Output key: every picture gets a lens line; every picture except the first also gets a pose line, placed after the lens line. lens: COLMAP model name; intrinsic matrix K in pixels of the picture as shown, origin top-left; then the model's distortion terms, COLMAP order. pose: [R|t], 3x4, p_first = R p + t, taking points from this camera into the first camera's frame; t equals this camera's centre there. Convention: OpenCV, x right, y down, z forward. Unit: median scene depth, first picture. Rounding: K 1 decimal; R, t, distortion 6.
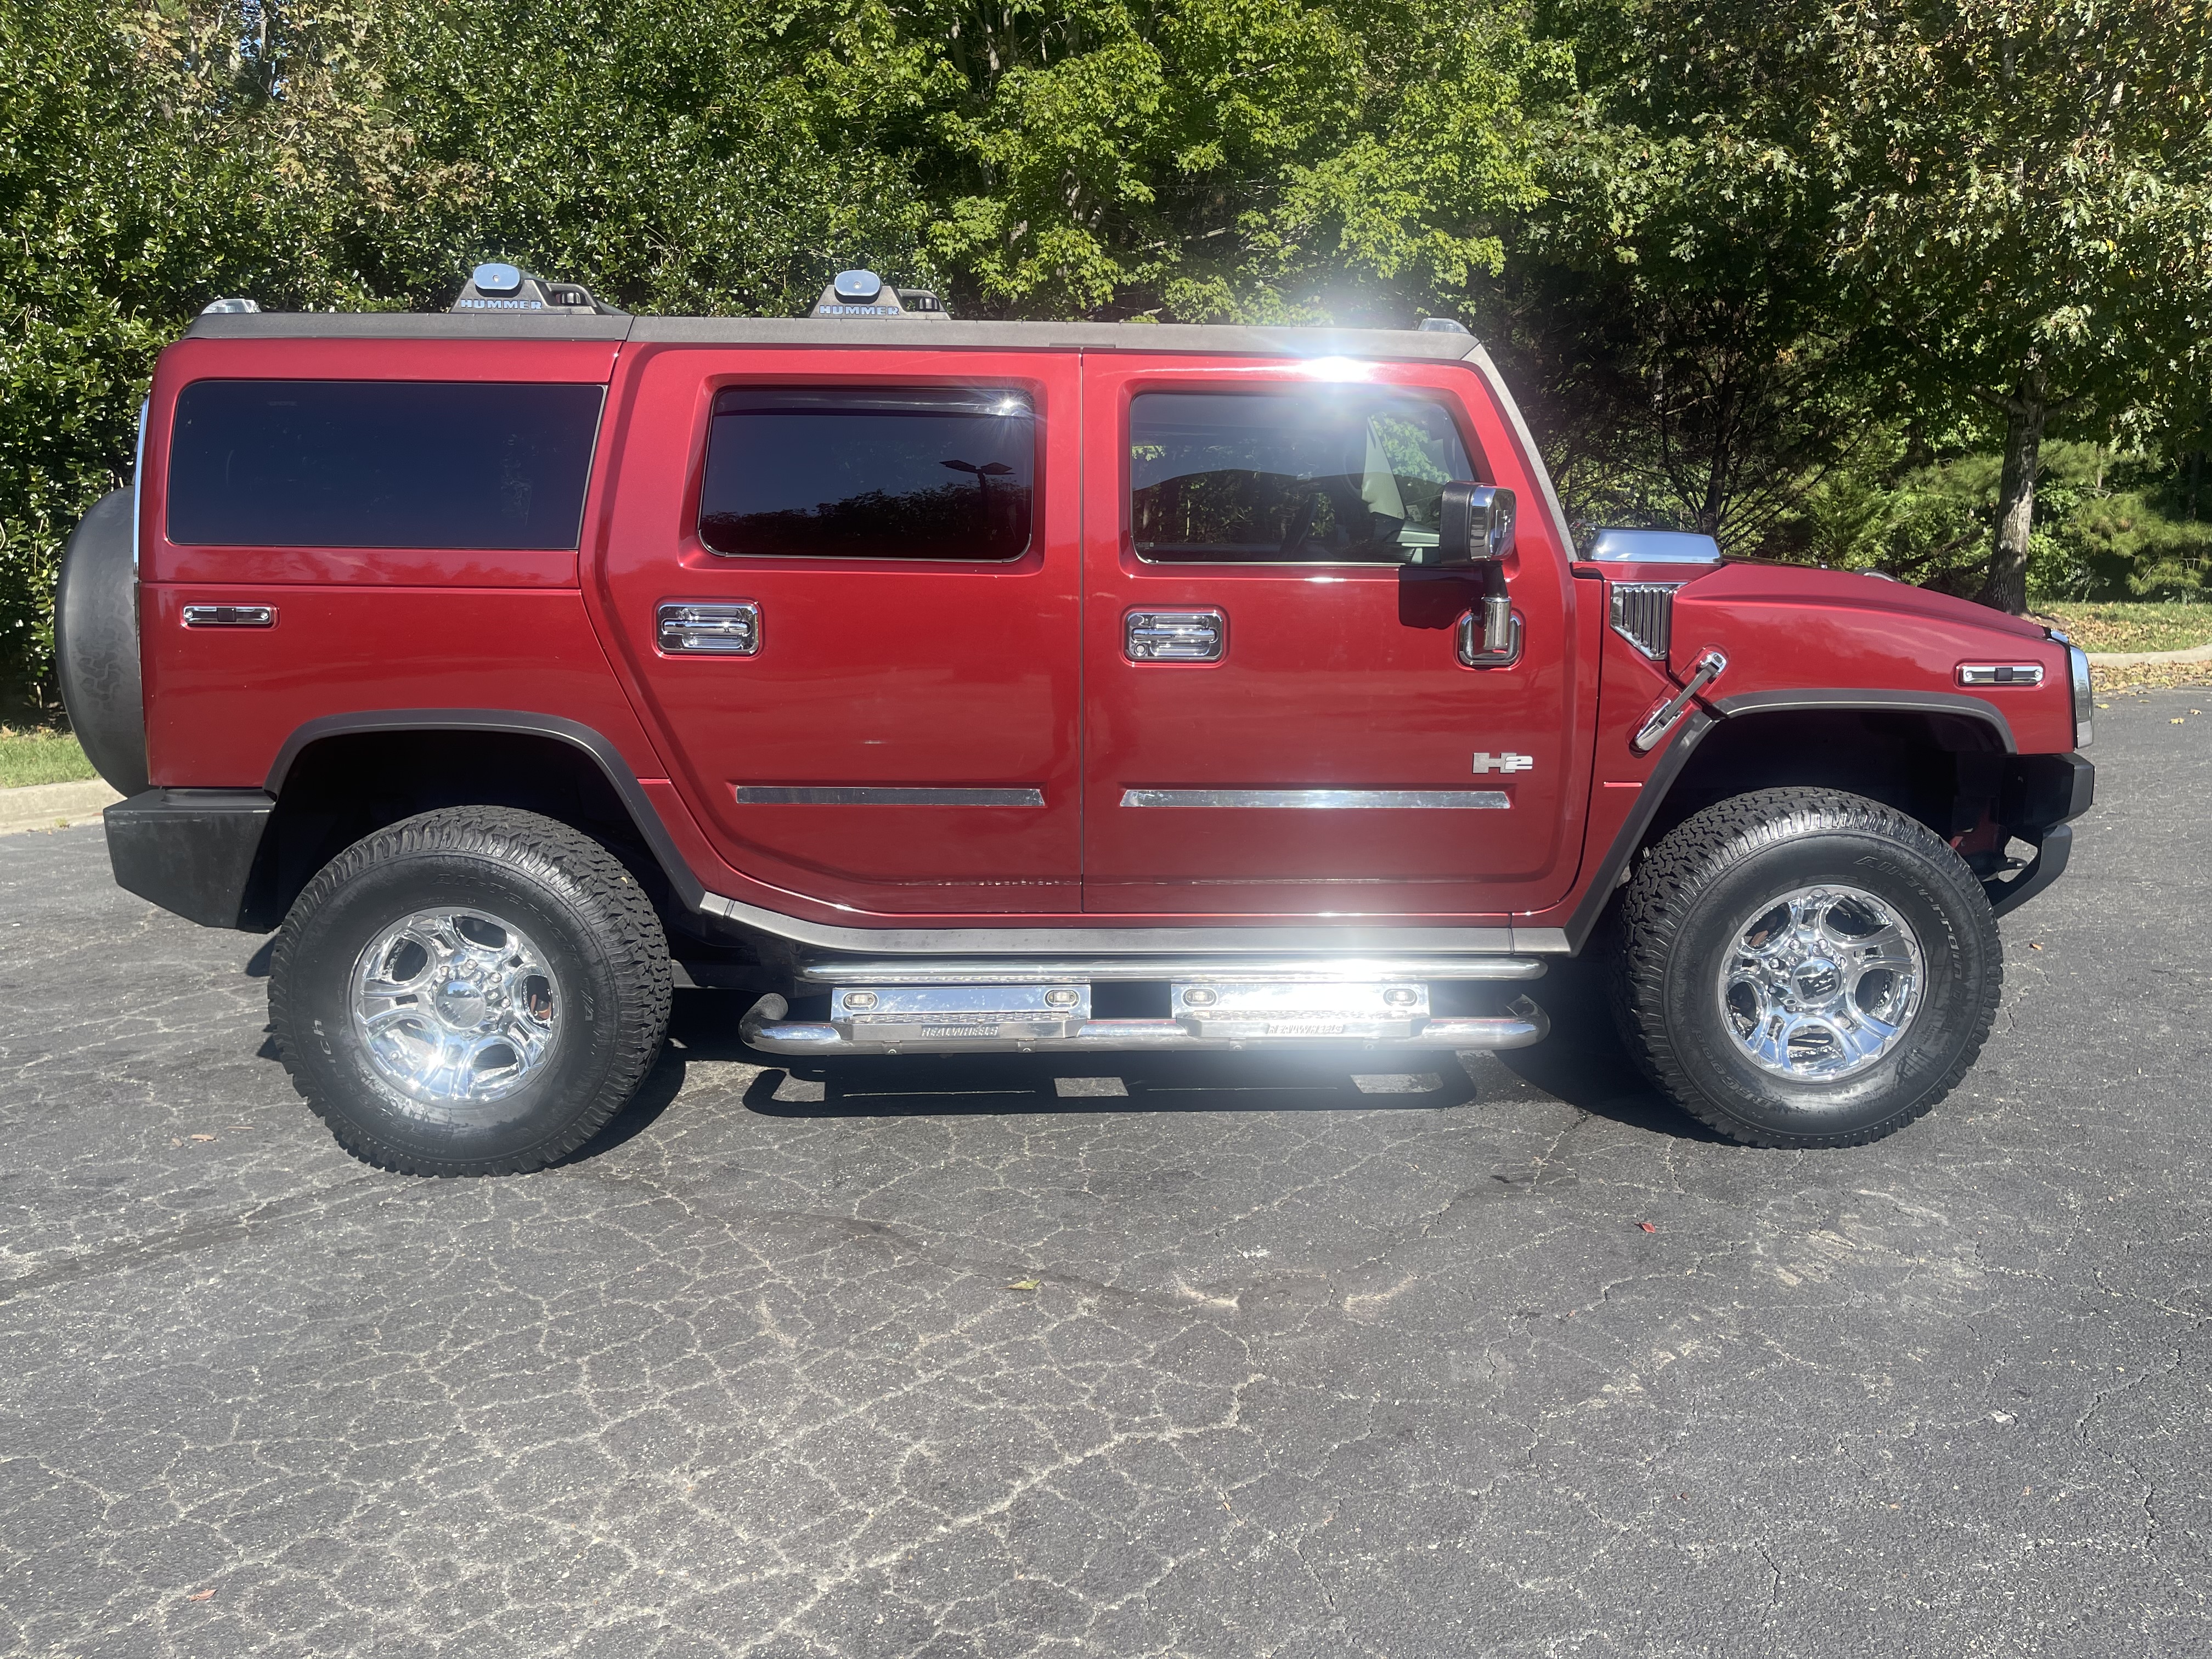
lens RADIAL K [[1689.9, 0, 1106.0], [0, 1689.9, 829.5], [0, 0, 1]] dist [0.018167, 0.002608]
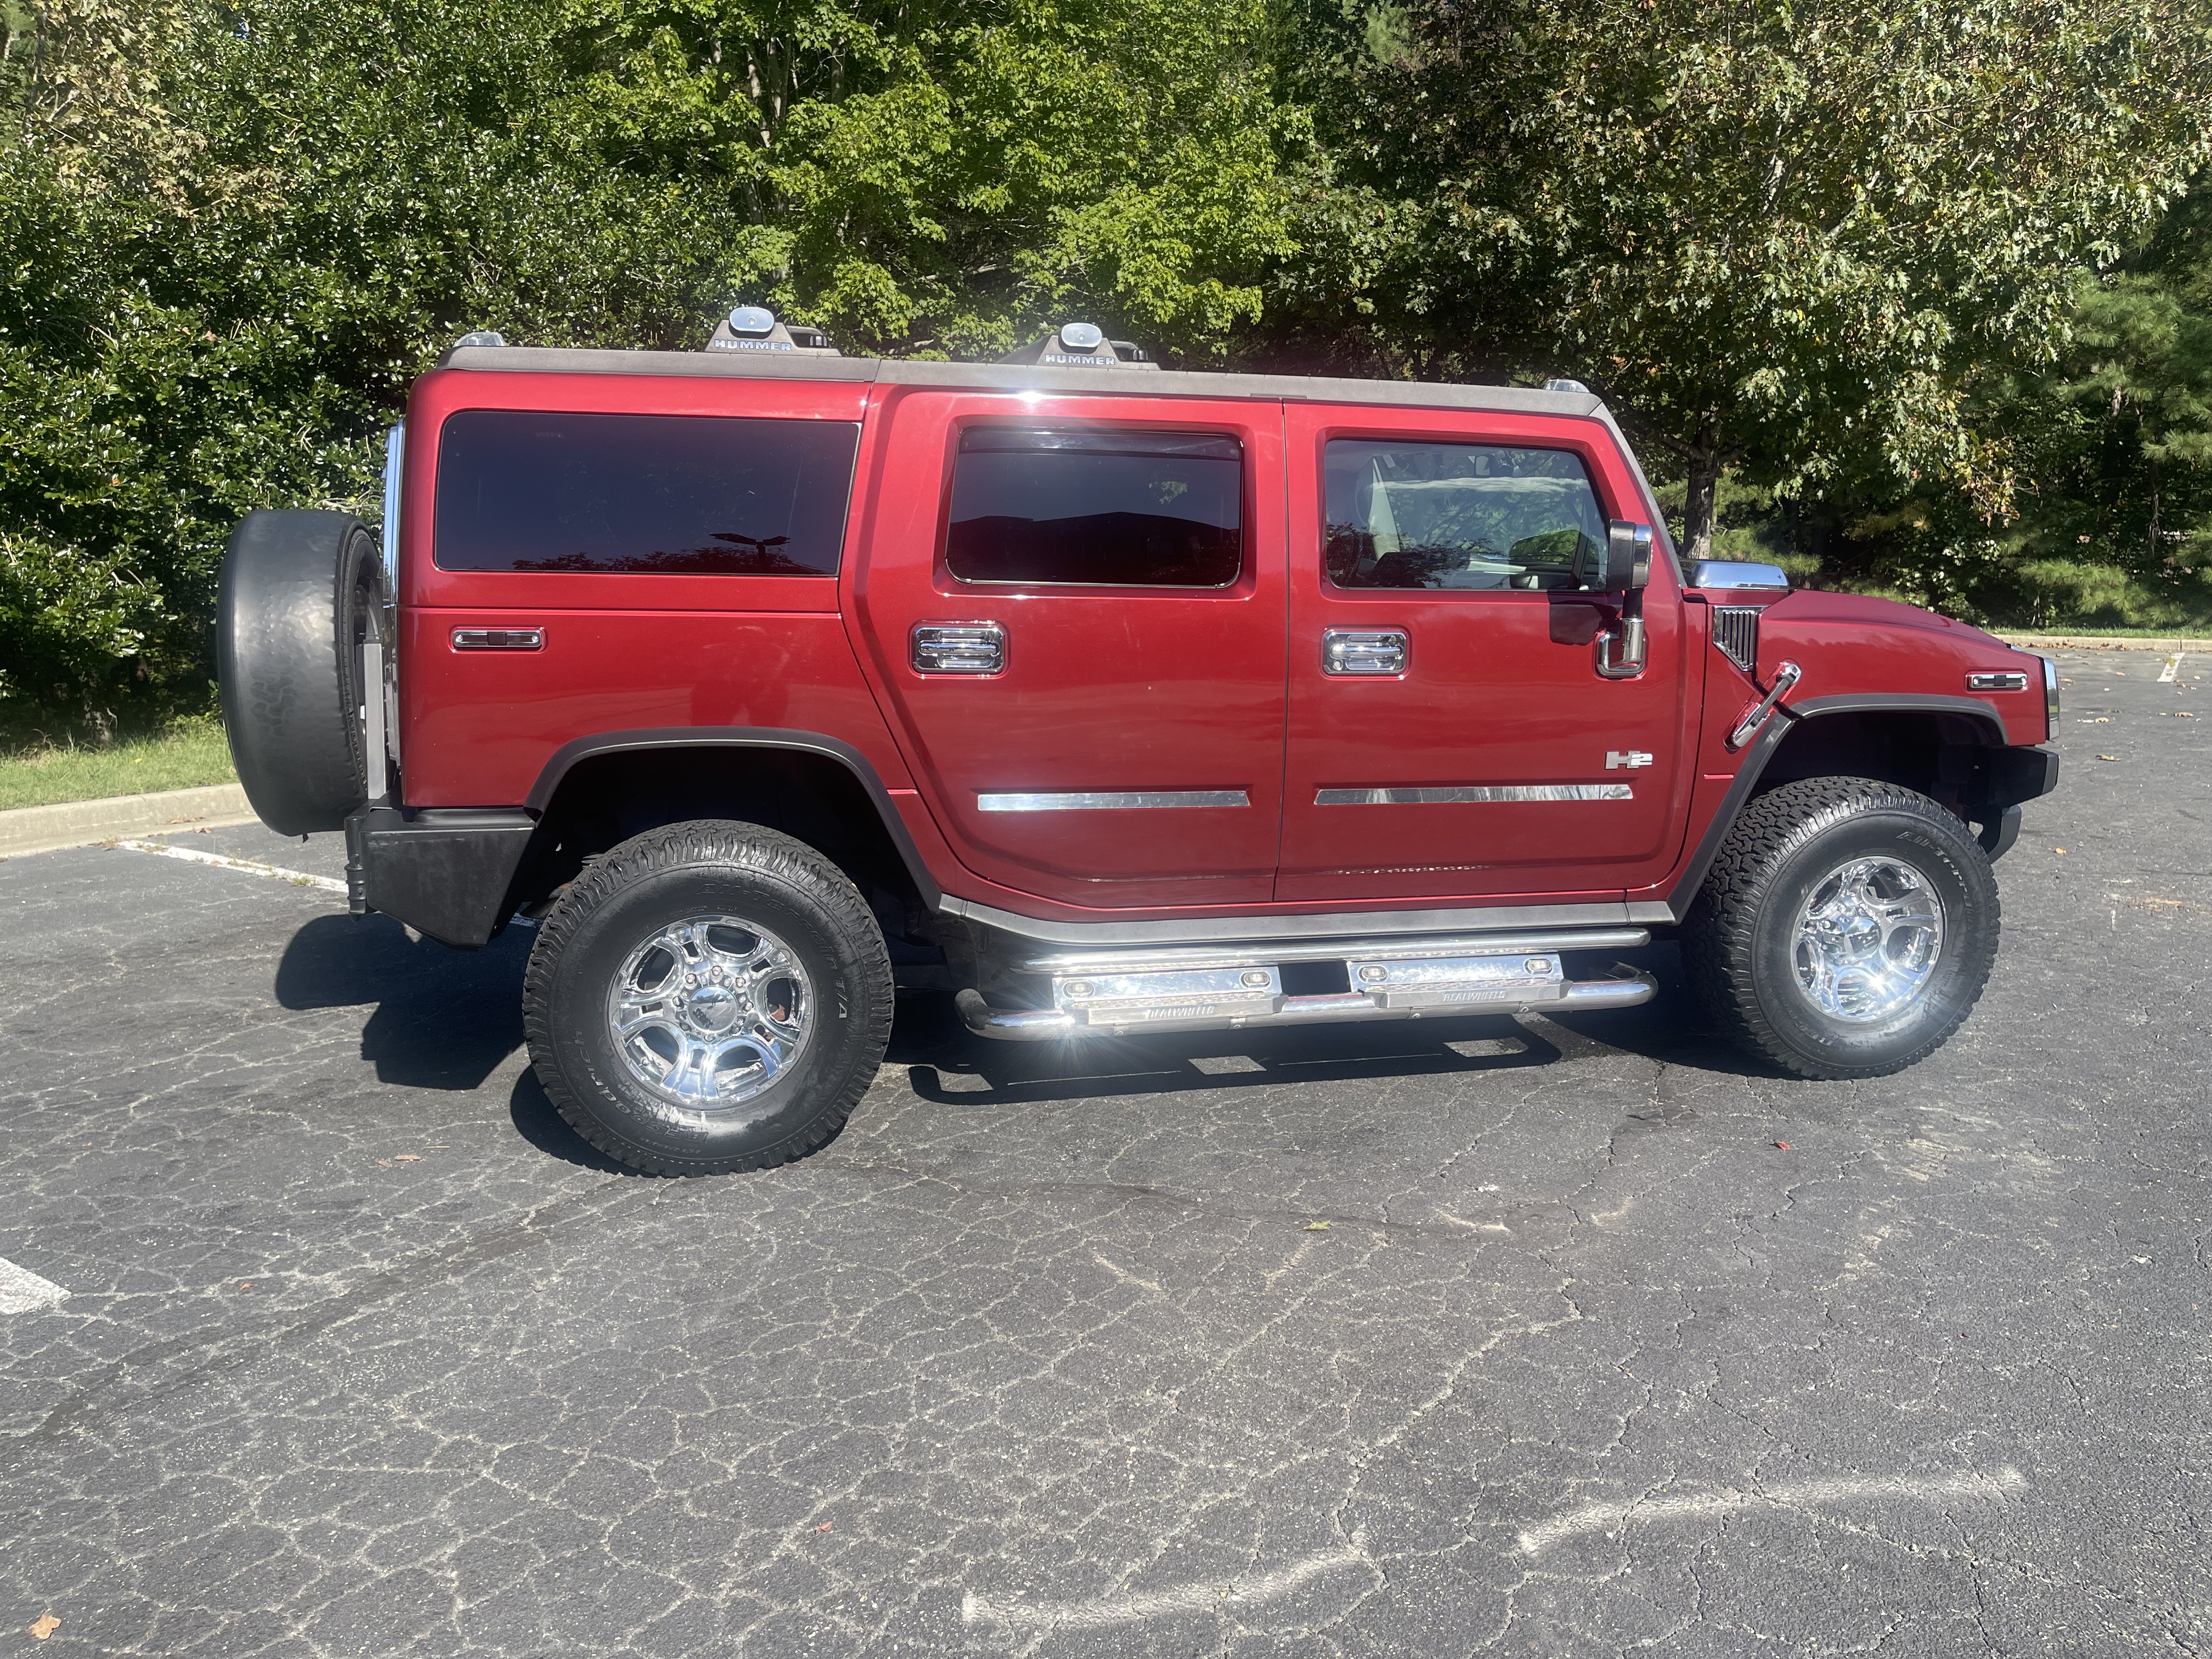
lens RADIAL K [[1689.9, 0, 1106.0], [0, 1689.9, 829.5], [0, 0, 1]] dist [0.018167, 0.002608]
pose [[0.980105, -0.026242, 0.196736, -0.314563], [0.029410, 0.999480, -0.013198, 0.012185], [-0.196288, 0.018722, 0.980368, -0.067004]]
